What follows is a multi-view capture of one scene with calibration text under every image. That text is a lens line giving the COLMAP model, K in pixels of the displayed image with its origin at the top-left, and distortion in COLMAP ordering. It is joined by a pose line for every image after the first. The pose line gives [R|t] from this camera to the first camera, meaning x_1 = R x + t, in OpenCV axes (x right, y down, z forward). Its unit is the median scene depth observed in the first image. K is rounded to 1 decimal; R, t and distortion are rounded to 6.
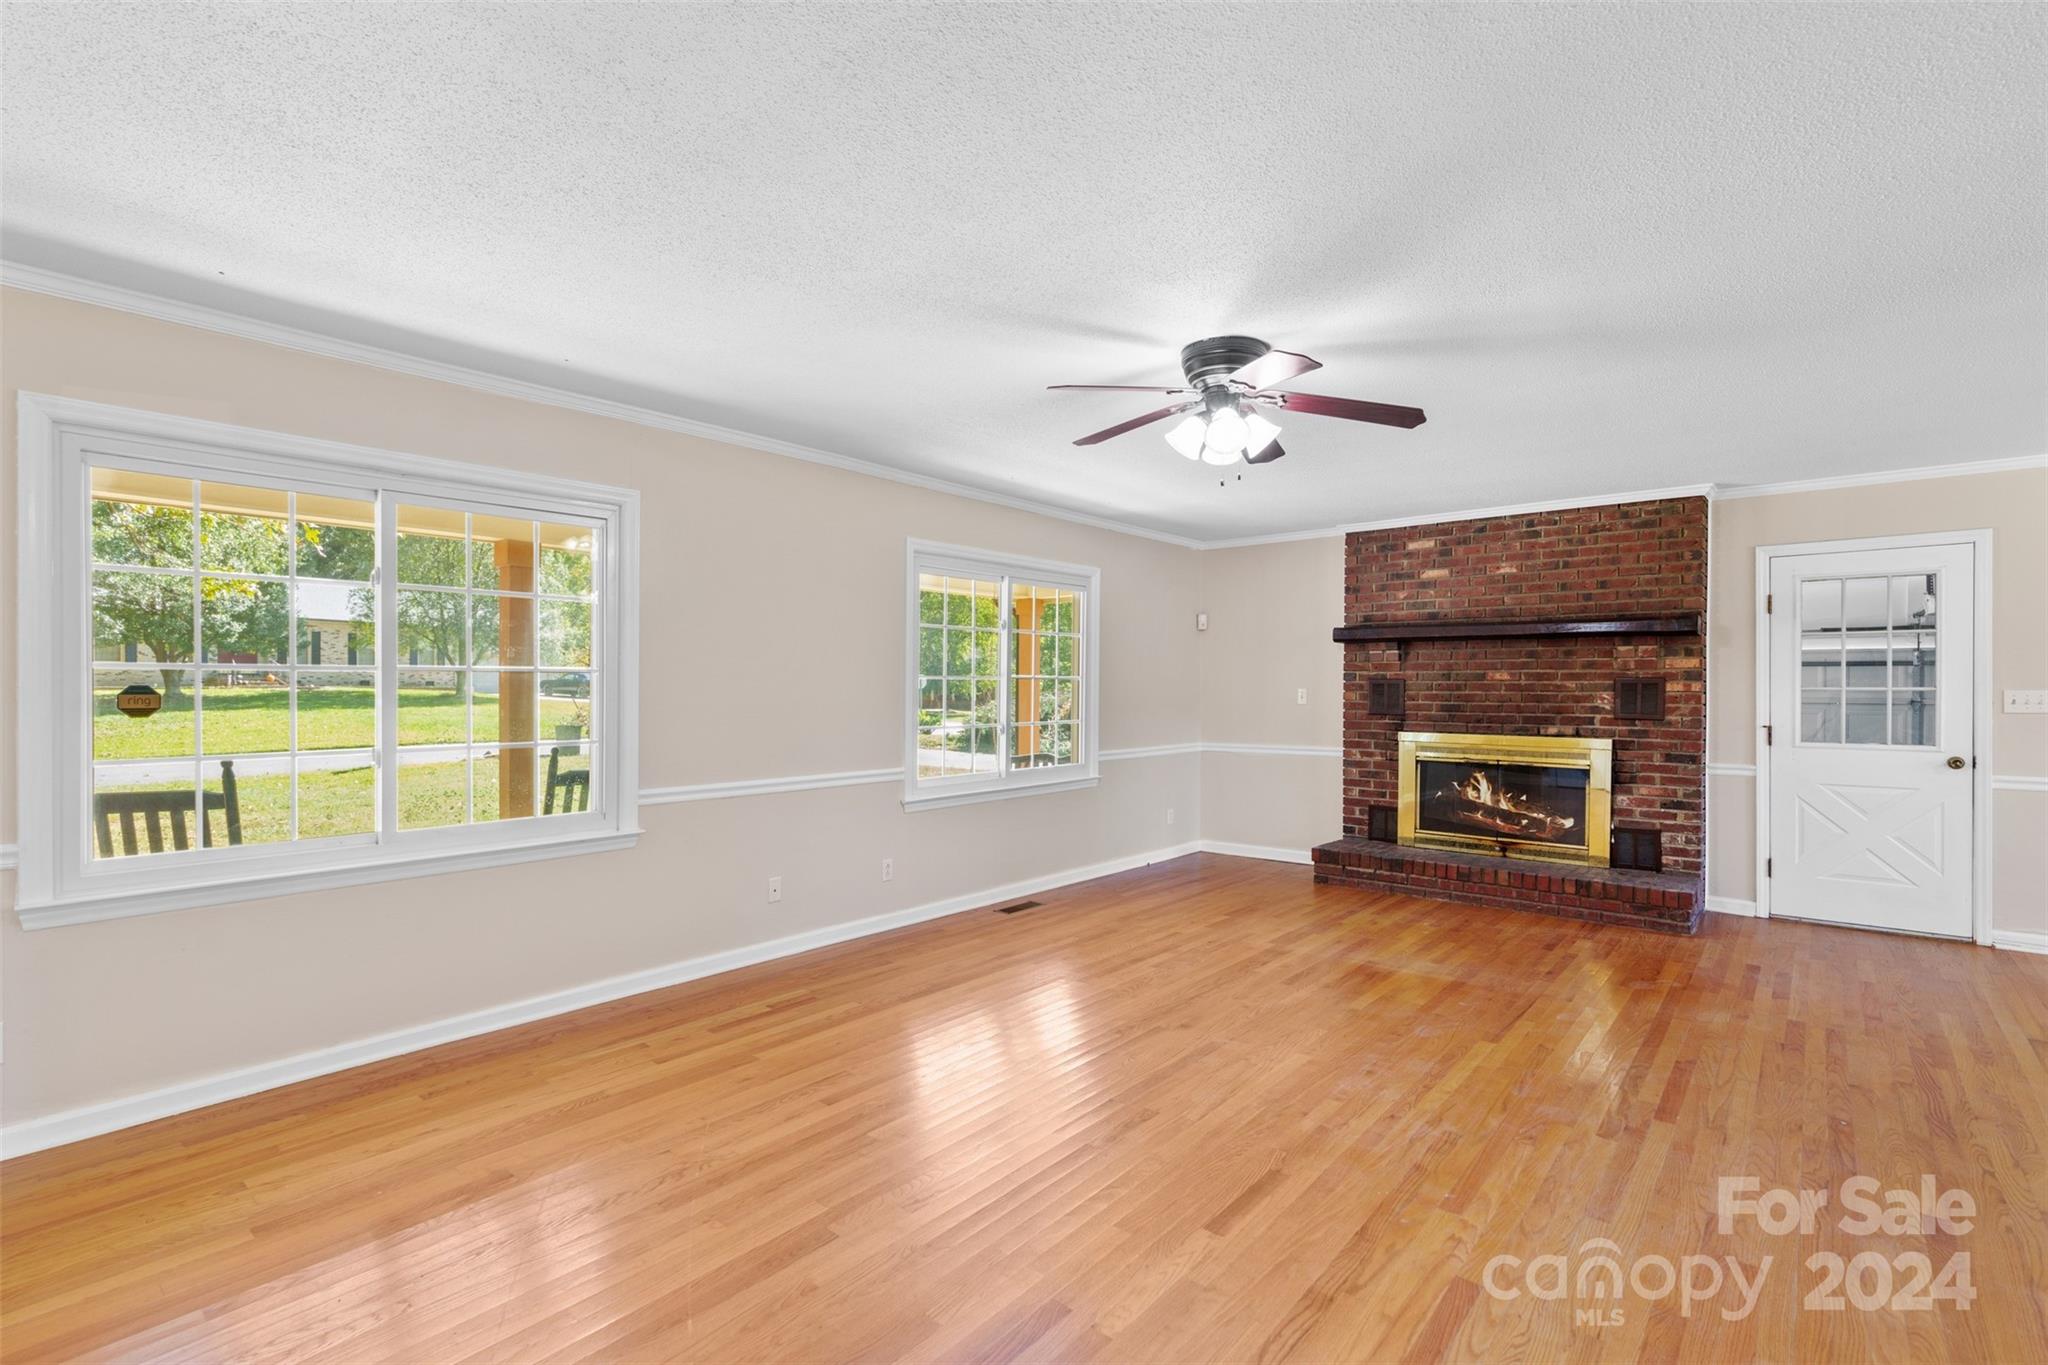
lens RADIAL K [[951.5, 0, 1024.0], [0, 951.5, 682.5], [0, 0, 1]] dist [-0.001937, -0.000363]
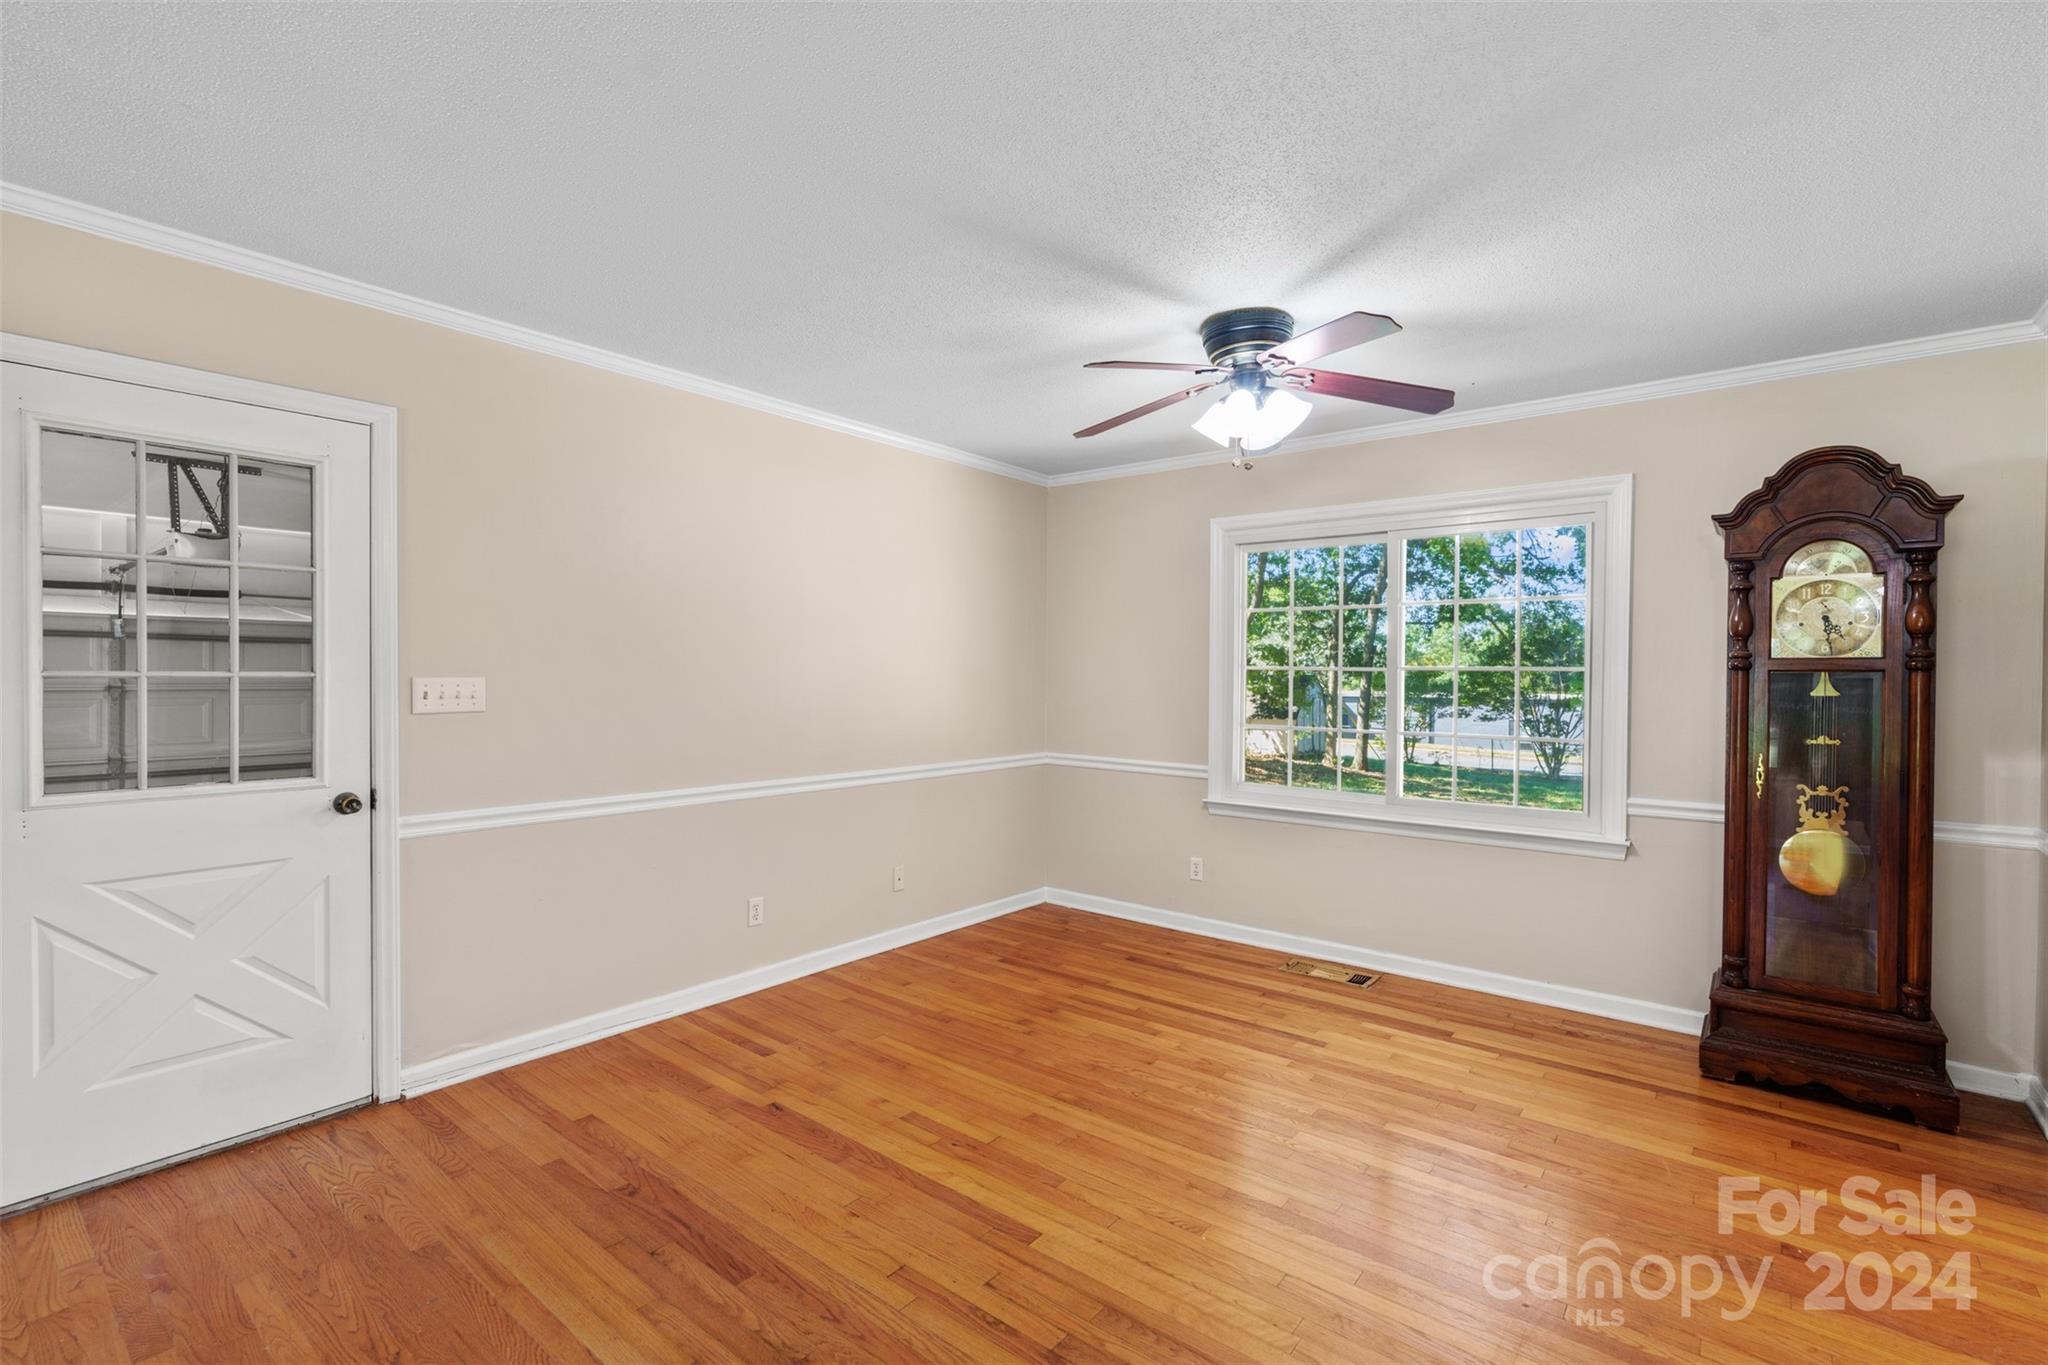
lens RADIAL K [[911.1, 0, 1017.1], [0, 911.1, 674.9], [0, 0, 1]] dist [-0.001818, -0.000286]
pose [[-0.022325, -0.006438, 0.999730, 0.354662], [-0.009459, 0.999936, 0.006228, -0.000734], [-0.999706, -0.009317, -0.022384, 0.512523]]
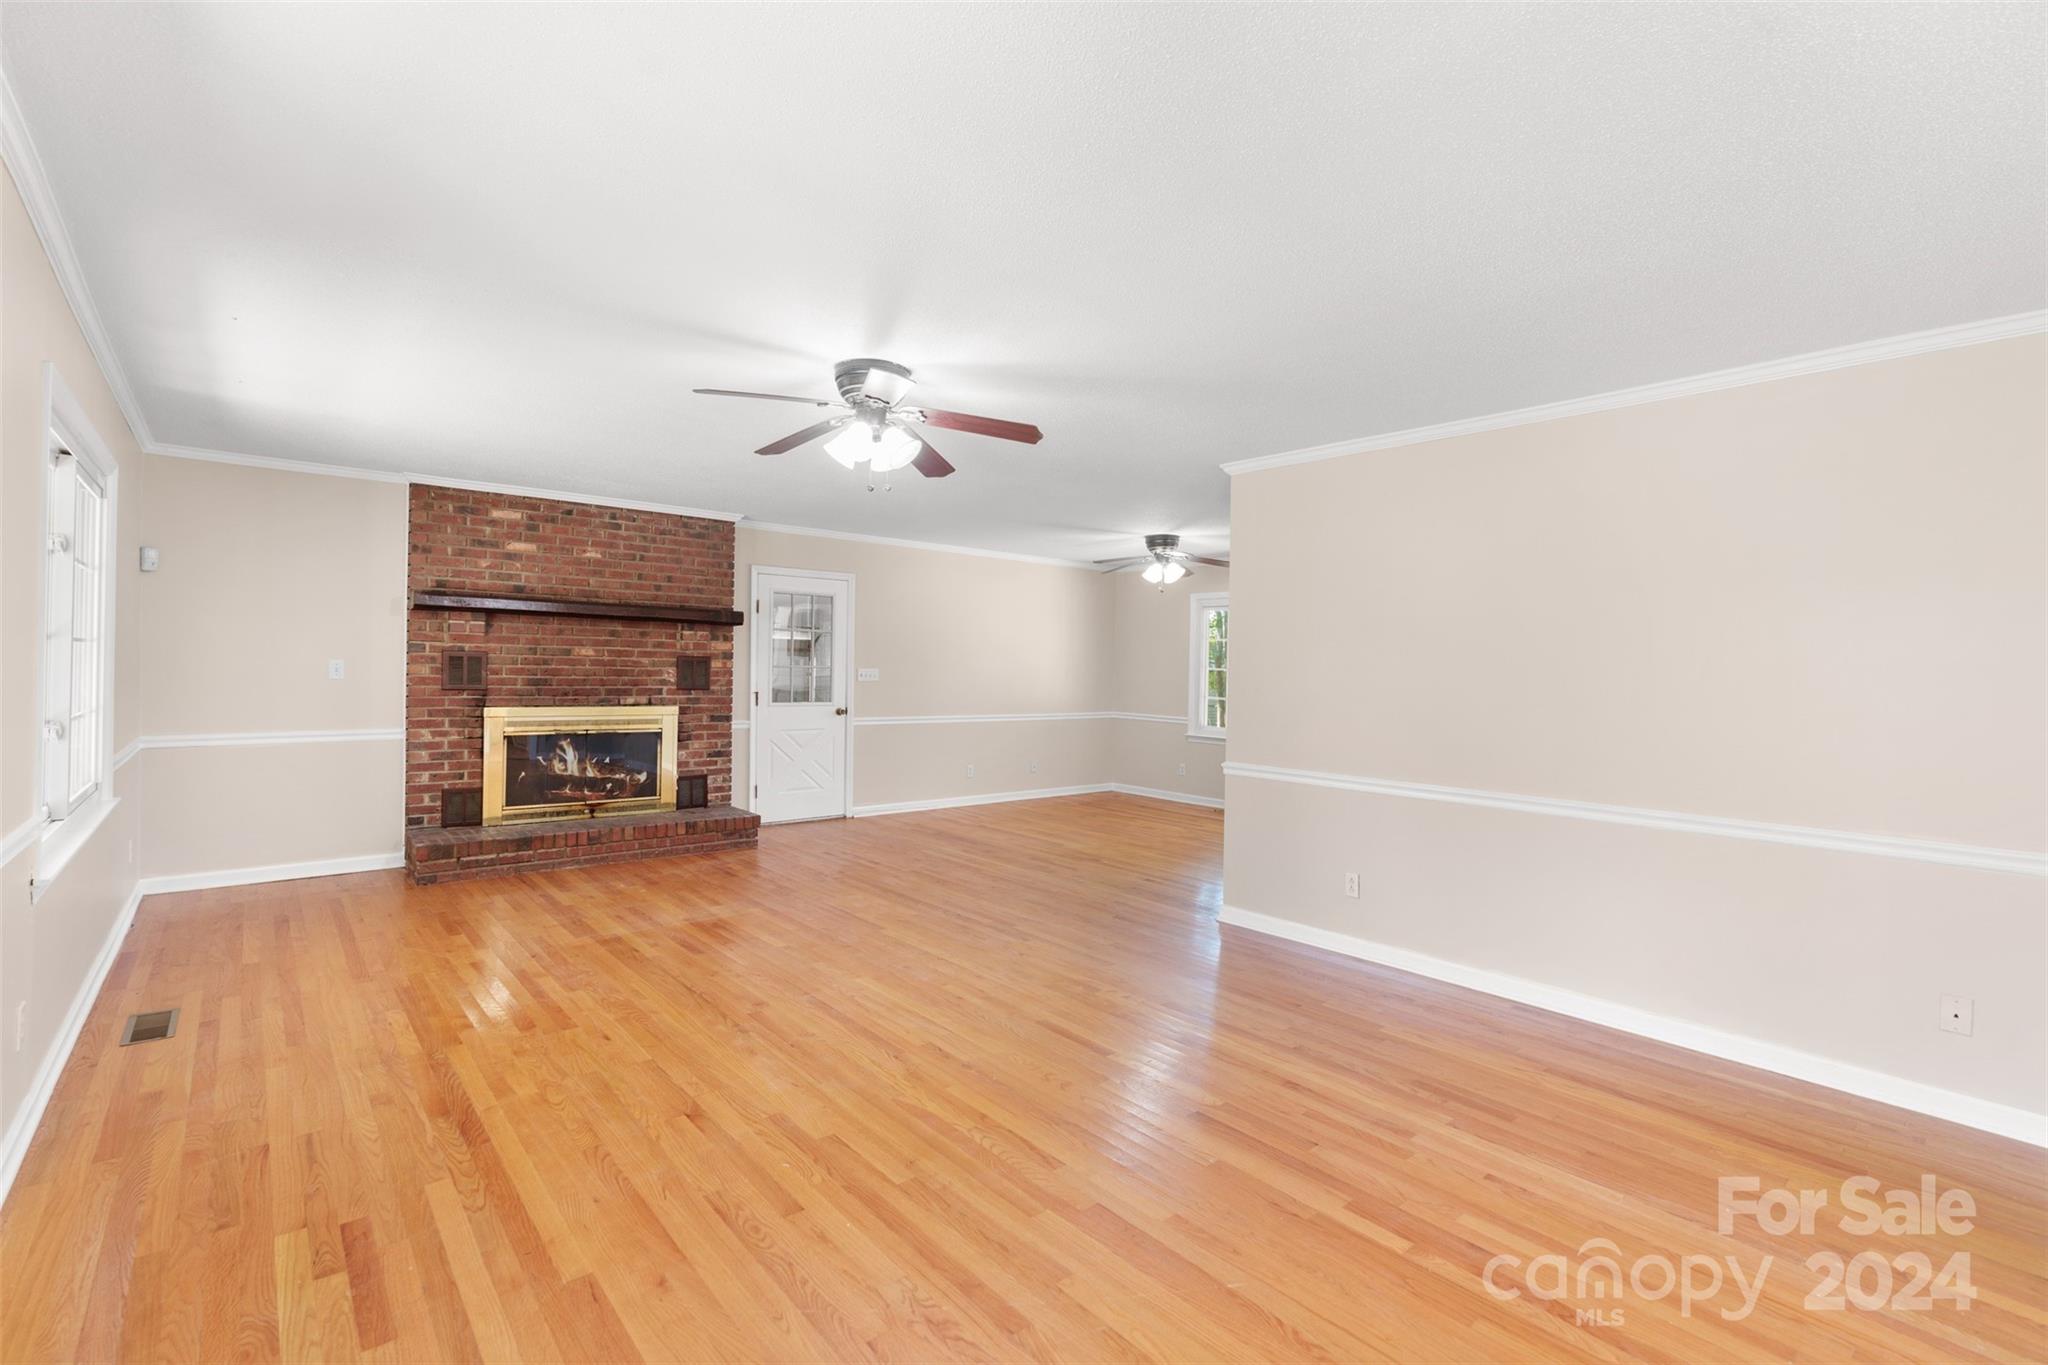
lens RADIAL K [[911.1, 0, 1017.1], [0, 911.1, 674.9], [0, 0, 1]] dist [-0.001818, -0.000286]
pose [[0.166472, -0.005508, 0.986031, -0.459388], [-0.022865, 0.999694, 0.009445, -0.001752], [-0.985781, -0.024118, 0.166295, 0.361908]]
